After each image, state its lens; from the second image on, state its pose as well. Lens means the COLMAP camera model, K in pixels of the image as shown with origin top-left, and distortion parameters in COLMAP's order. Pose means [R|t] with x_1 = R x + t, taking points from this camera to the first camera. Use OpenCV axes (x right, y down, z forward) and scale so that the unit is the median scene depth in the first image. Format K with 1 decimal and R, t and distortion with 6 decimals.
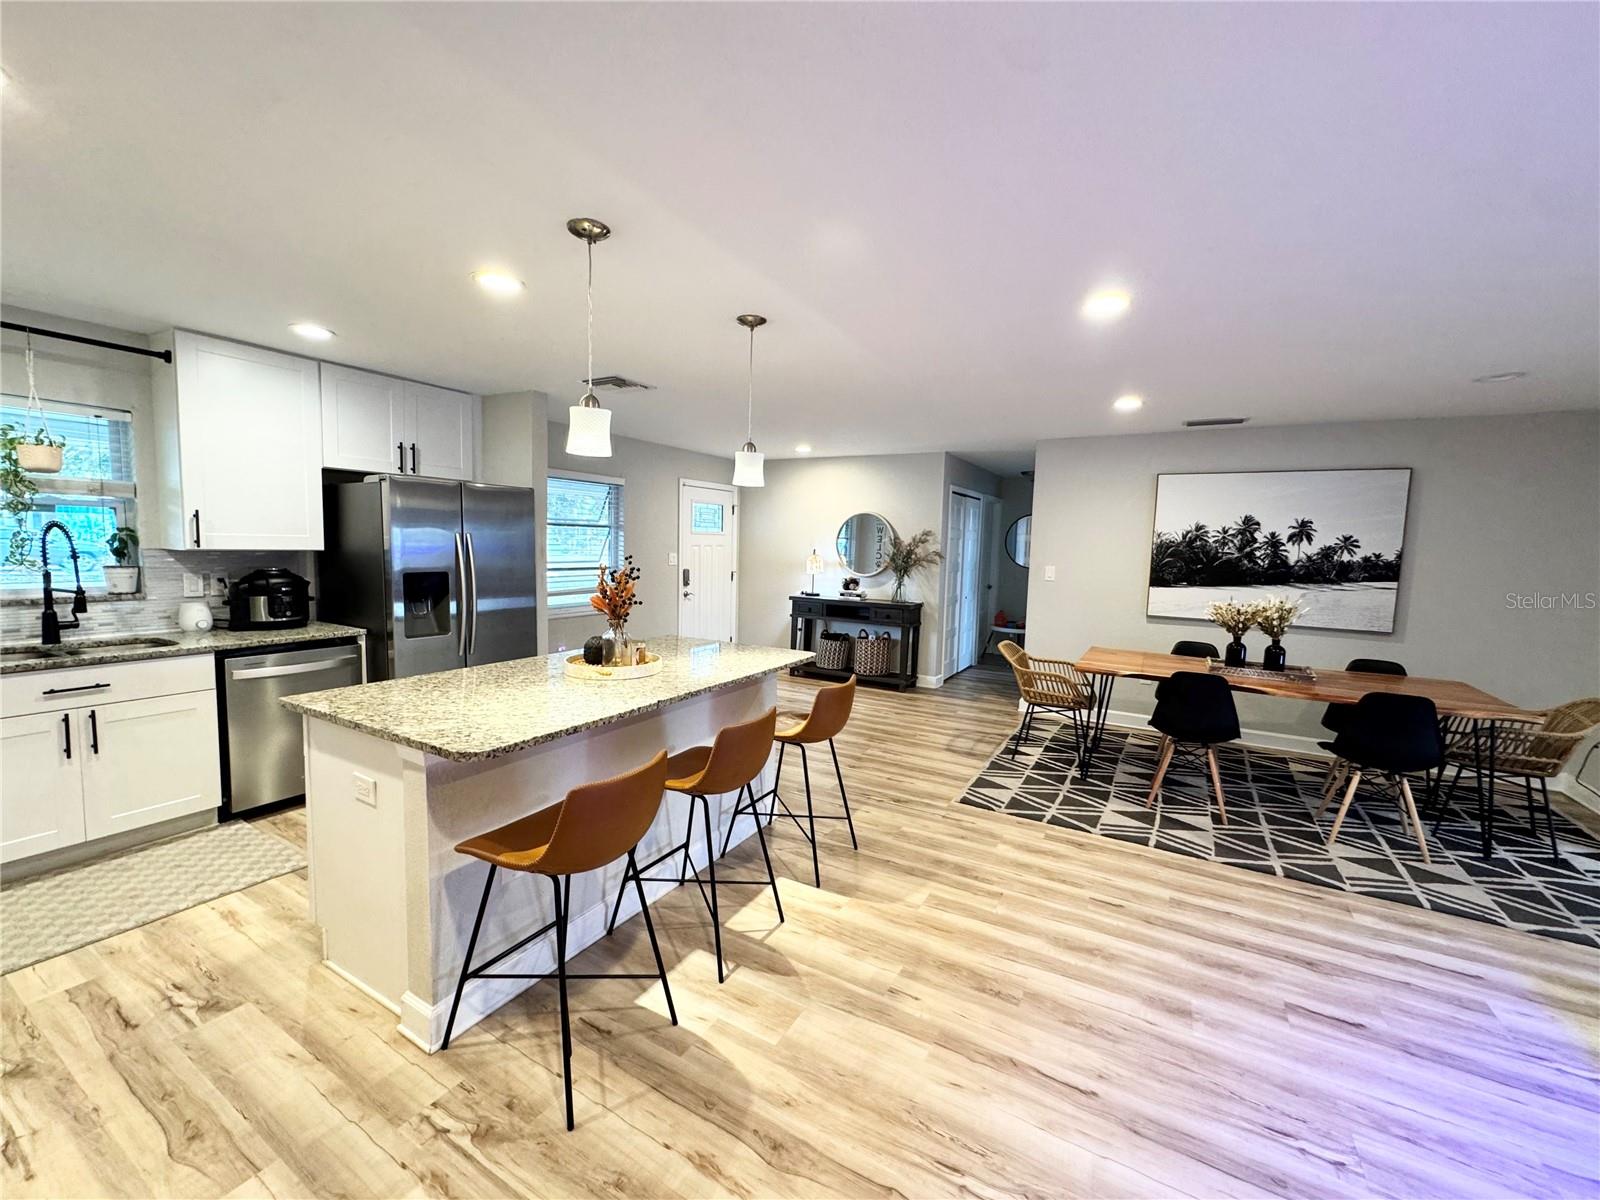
lens RADIAL K [[640.5, 0, 800.7], [0, 640.5, 600.3], [0, 0, 1]] dist [-0.003432, 0.000615]
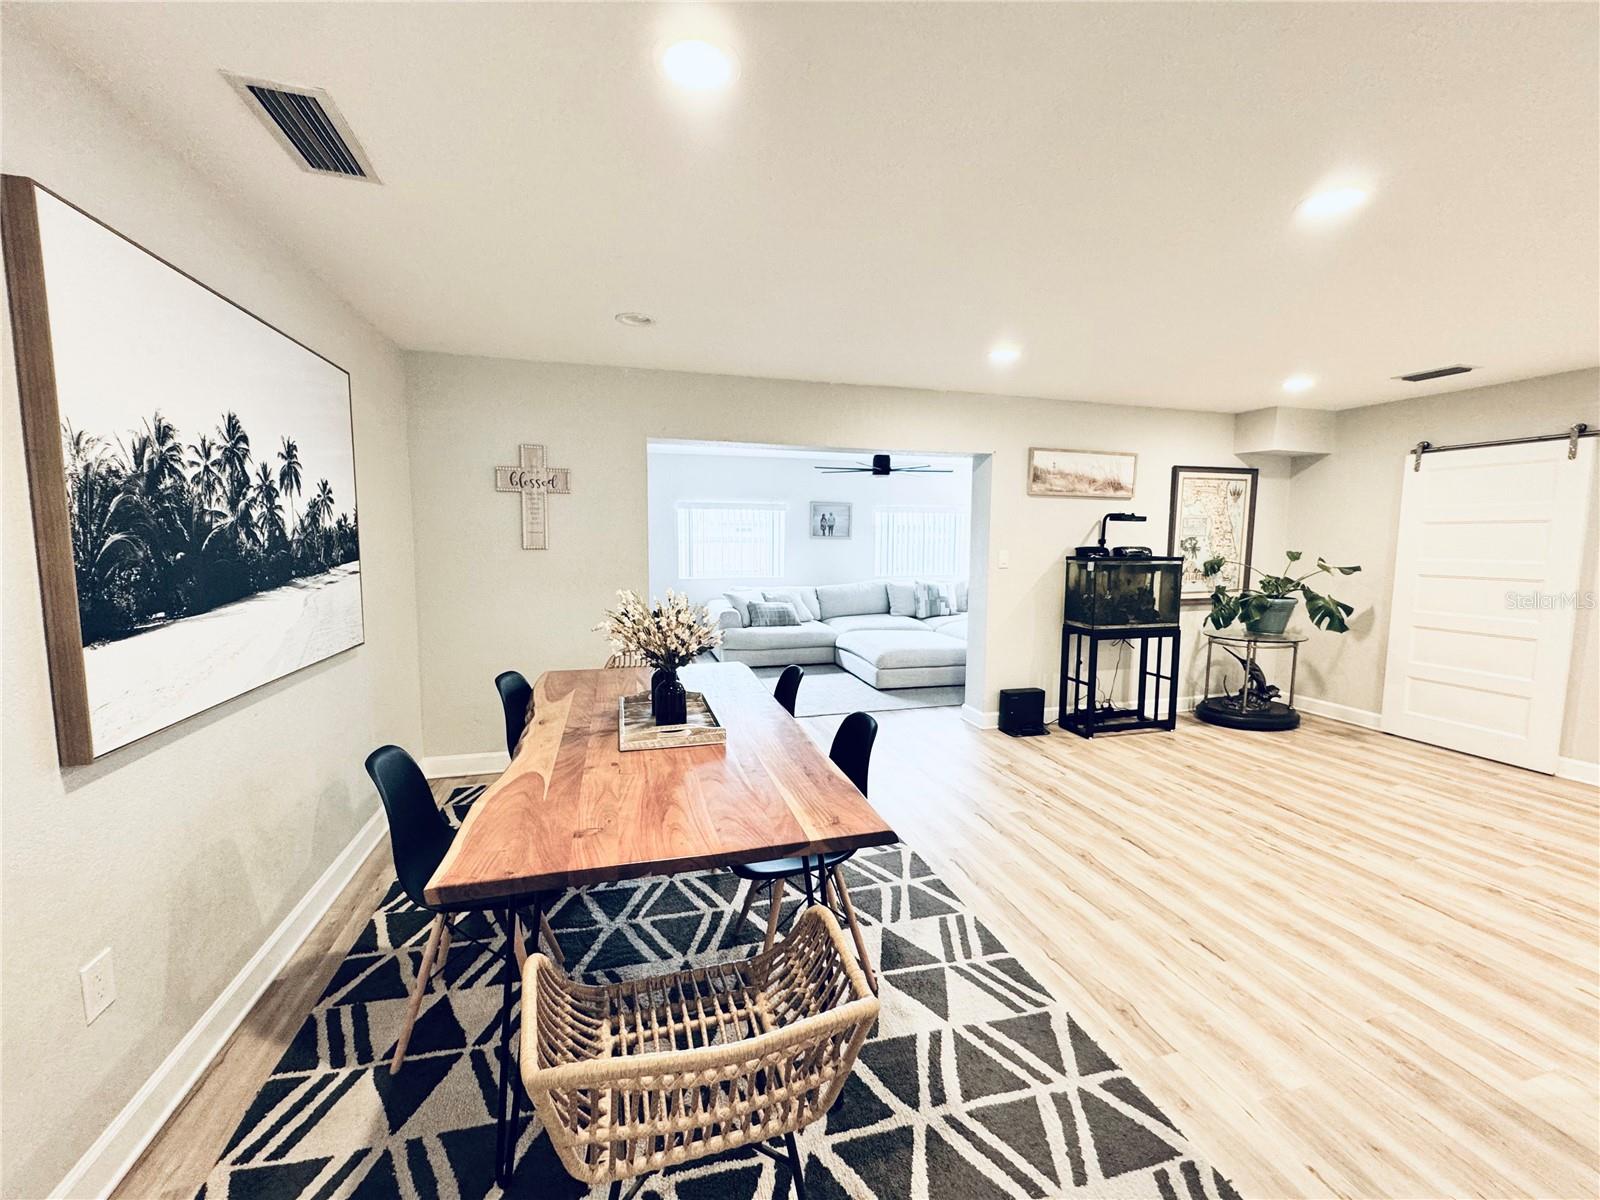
lens RADIAL K [[640.5, 0, 798.8], [0, 640.5, 596.9], [0, 0, 1]] dist [-0.003432, 0.000615]
pose [[-0.717148, -0.099117, 0.689837, 0.264337], [0.035924, 0.983261, 0.178624, -0.116712], [-0.695995, 0.152882, -0.701583, 1.501246]]
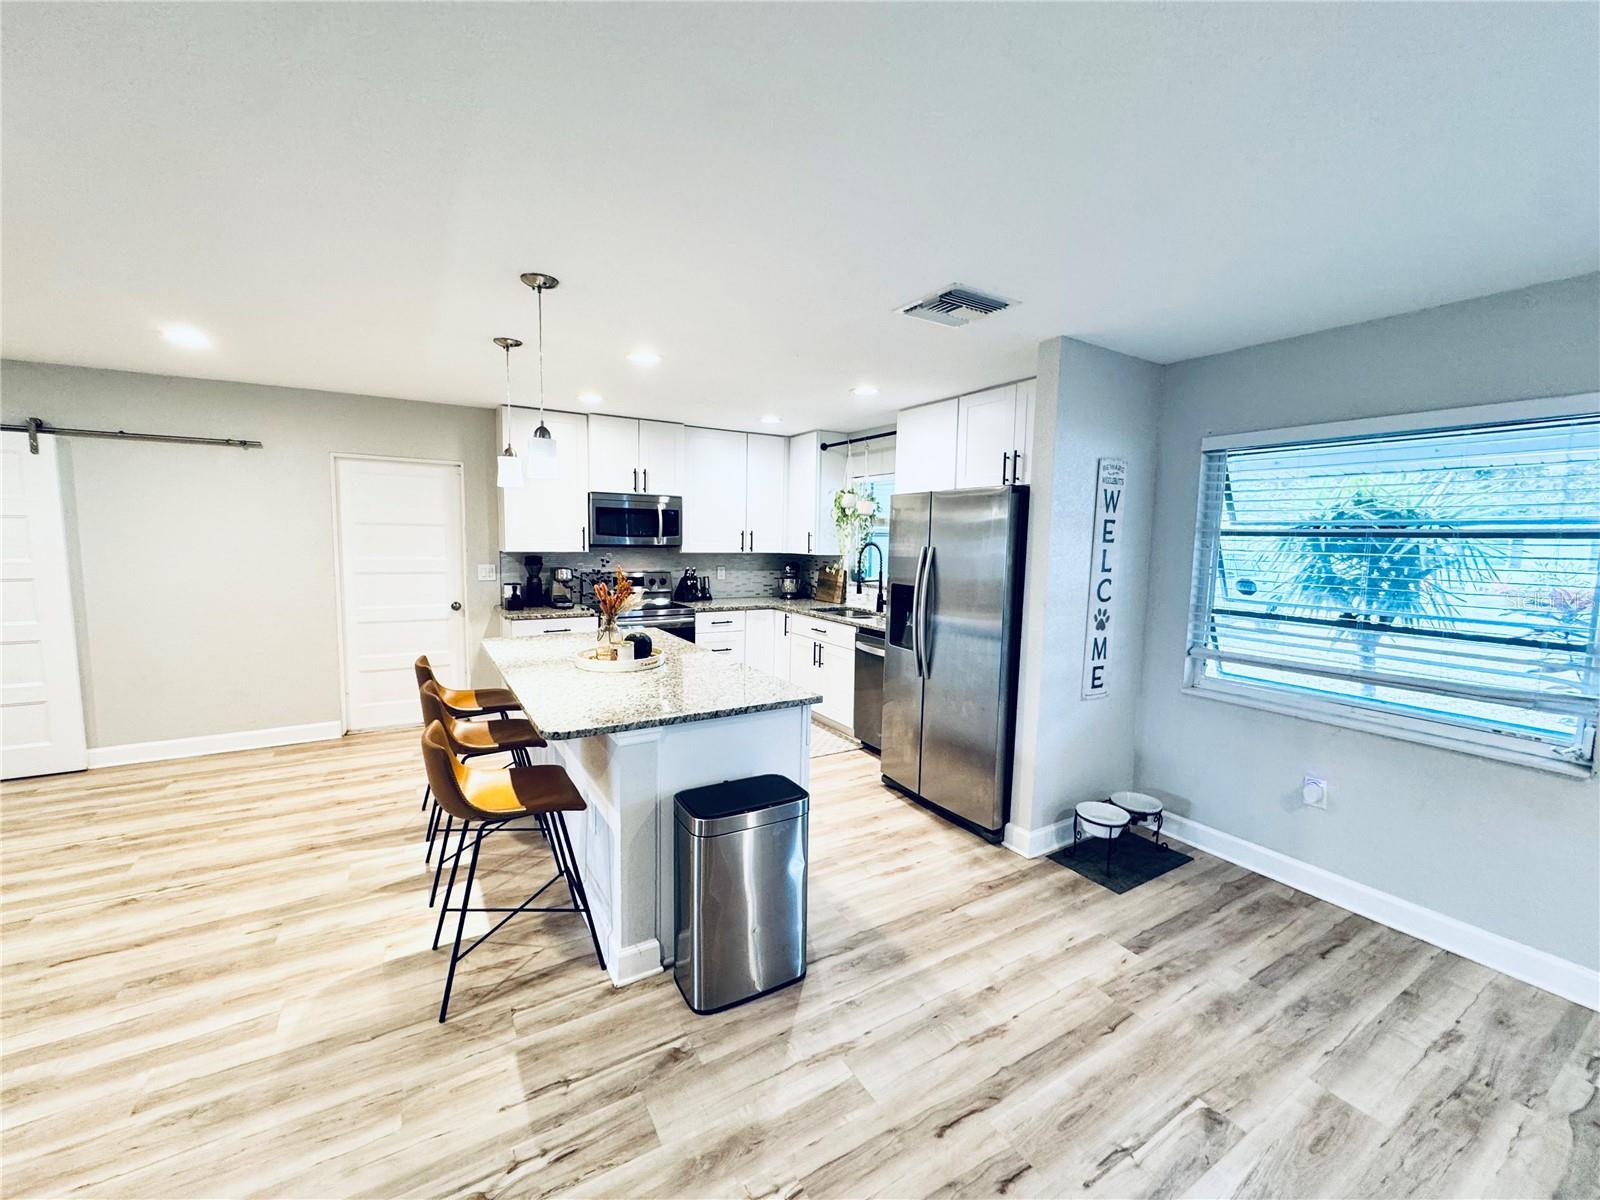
lens RADIAL K [[640.5, 0, 798.4], [0, 640.5, 599.2], [0, 0, 1]] dist [-0.003432, 0.000615]
pose [[-0.488507, 0.050533, -0.871096, 0.413018], [-0.109145, 0.986942, 0.118461, -0.131640], [0.865707, 0.152944, -0.476613, 1.426428]]
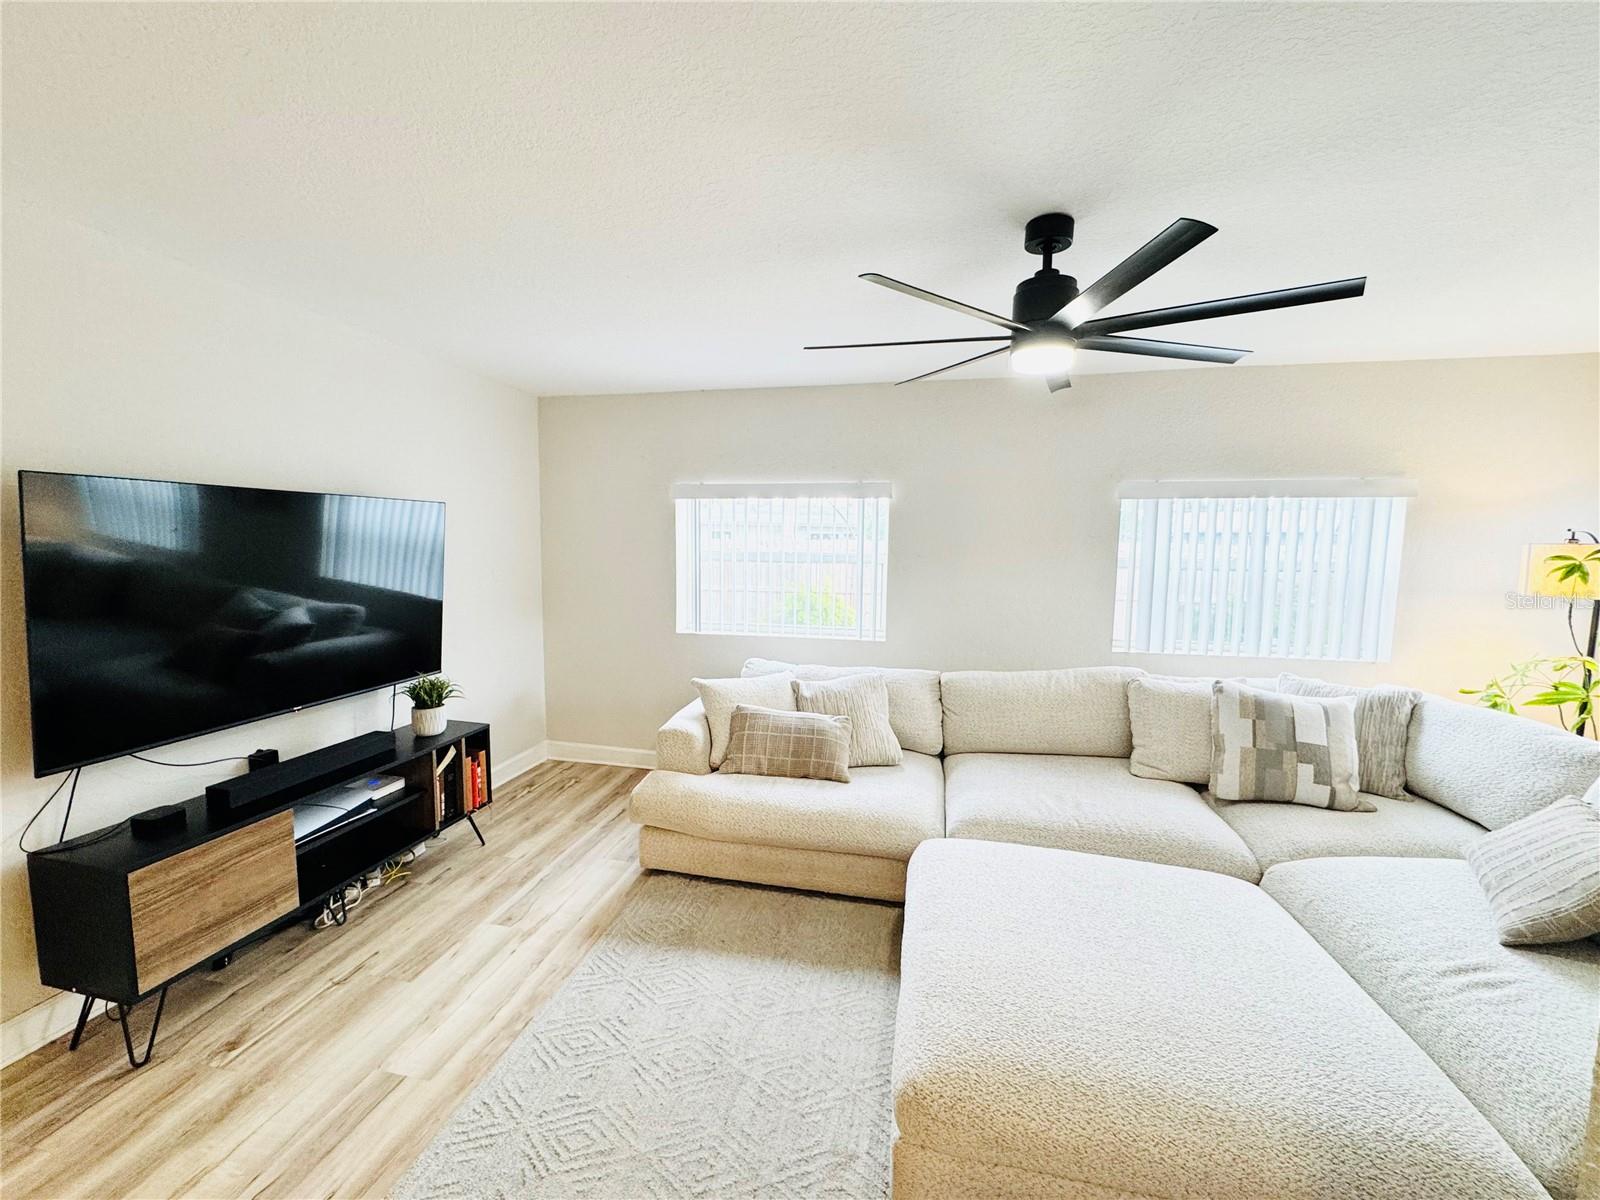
lens RADIAL K [[640.5, 0, 799.2], [0, 640.5, 614.0], [0, 0, 1]] dist [-0.003432, 0.000615]
pose [[-0.300519, -0.142294, 0.943102, 0.965748], [0.066369, 0.983292, 0.169507, -0.008318], [-0.951464, 0.113533, -0.286054, 0.306742]]
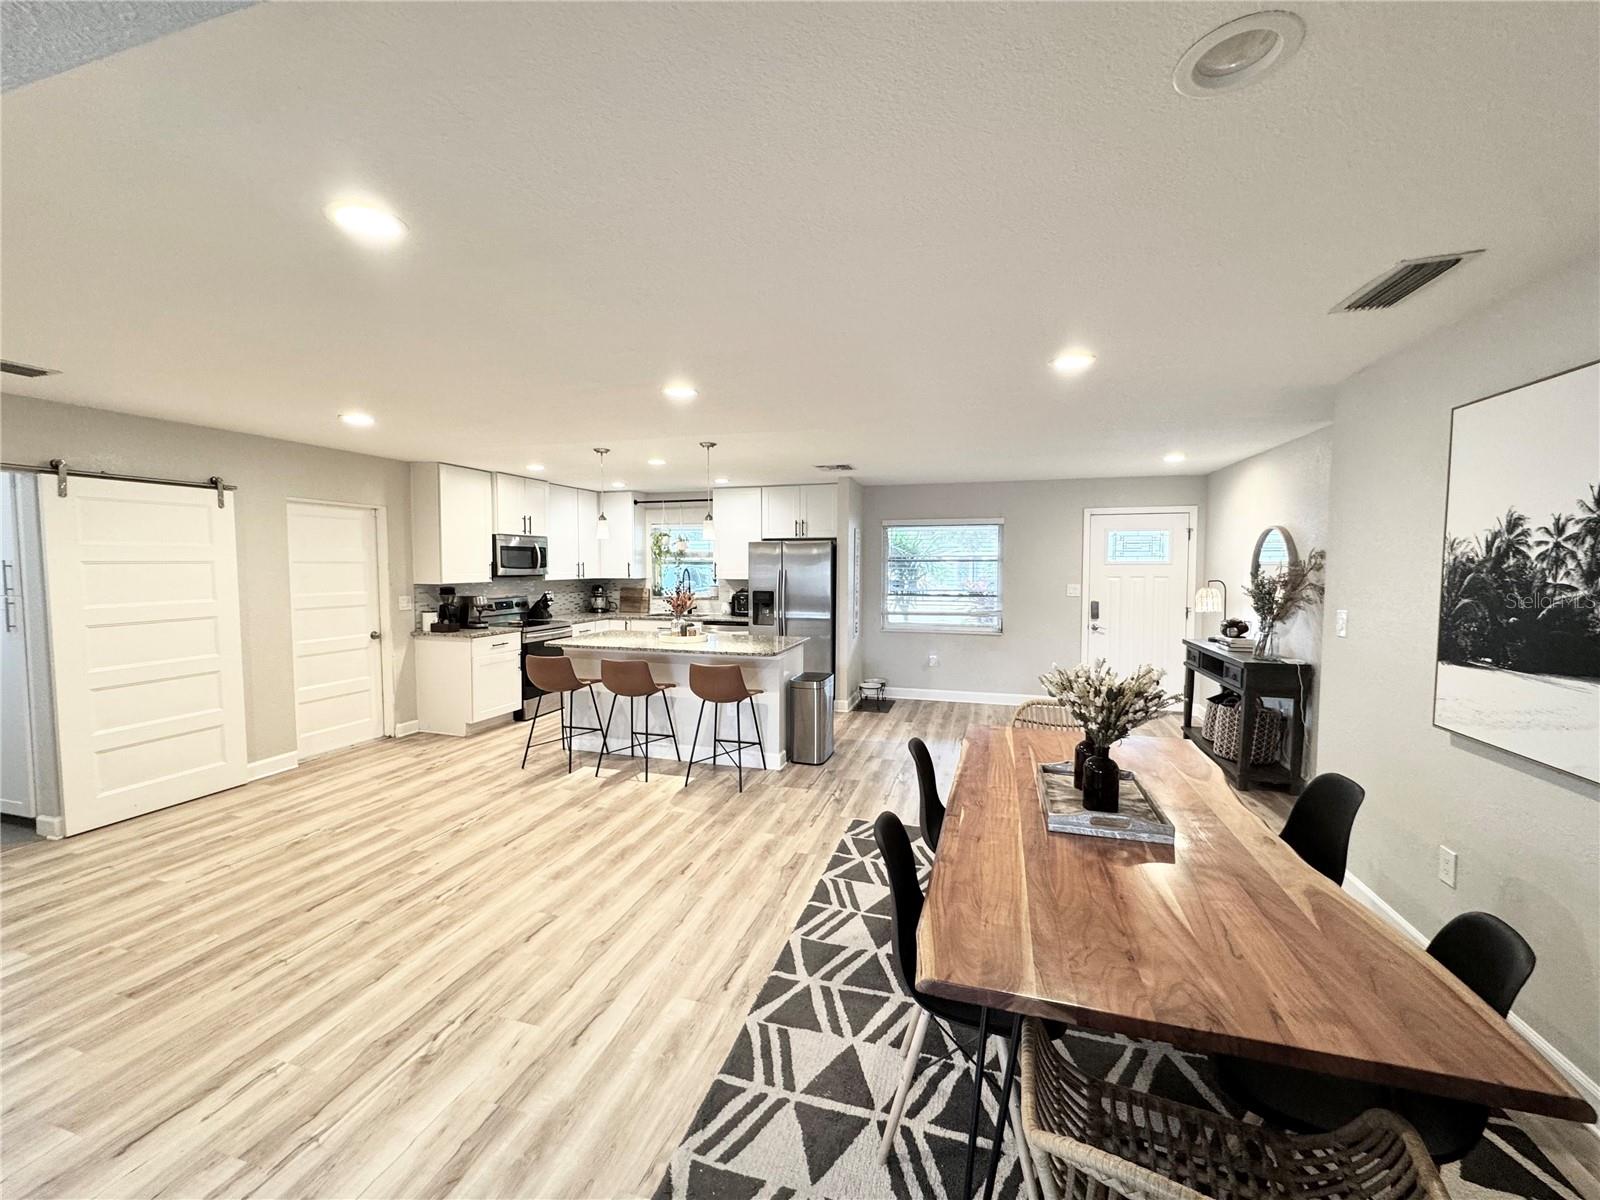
lens RADIAL K [[640.5, 0, 799.5], [0, 640.5, 598.8], [0, 0, 1]] dist [-0.003432, 0.000615]
pose [[0.231369, 0.027479, -0.972478, 1.346086], [-0.081321, 0.996649, 0.008815, -0.049733], [0.969461, 0.077044, 0.232828, 0.705579]]
